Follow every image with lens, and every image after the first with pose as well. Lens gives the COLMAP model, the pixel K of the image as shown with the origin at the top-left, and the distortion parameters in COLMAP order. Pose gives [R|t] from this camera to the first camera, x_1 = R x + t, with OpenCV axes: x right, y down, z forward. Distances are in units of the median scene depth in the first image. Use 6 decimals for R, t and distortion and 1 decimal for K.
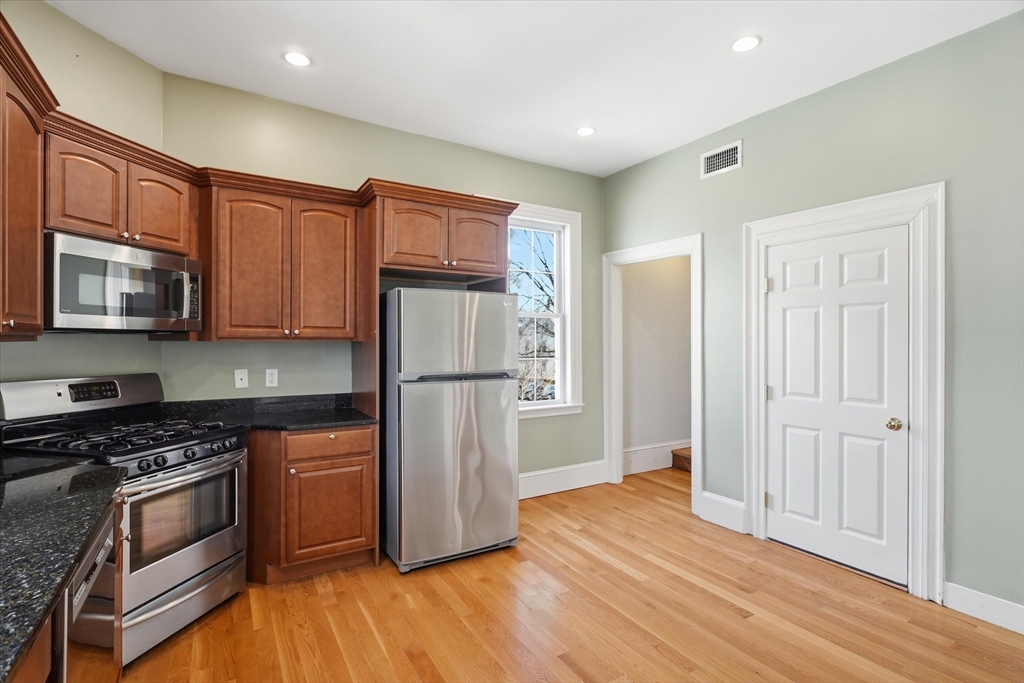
lens RADIAL K [[495.2, 0, 507.7], [0, 495.2, 341.3], [0, 0, 1]] dist [-0.000820, 0.001431]
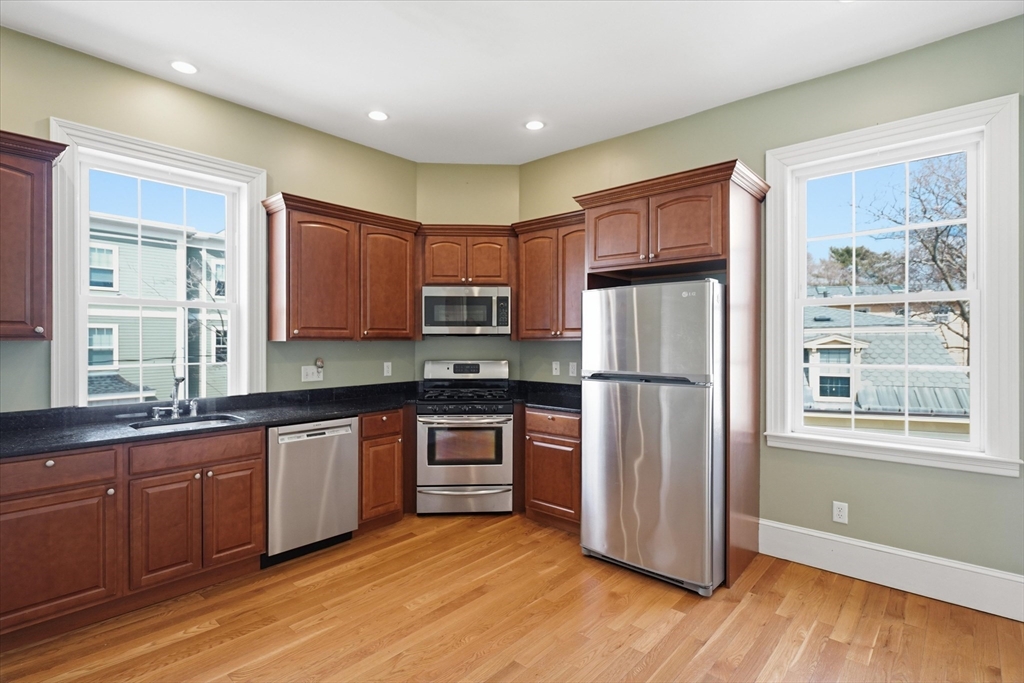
lens RADIAL K [[495.2, 0, 506.4], [0, 495.2, 342.8], [0, 0, 1]] dist [-0.000820, 0.001431]
pose [[0.286447, 0.001869, -0.958094, 0.777715], [0.000224, 0.999998, 0.002018, 0.003502], [0.958096, -0.000793, 0.286446, 0.530016]]
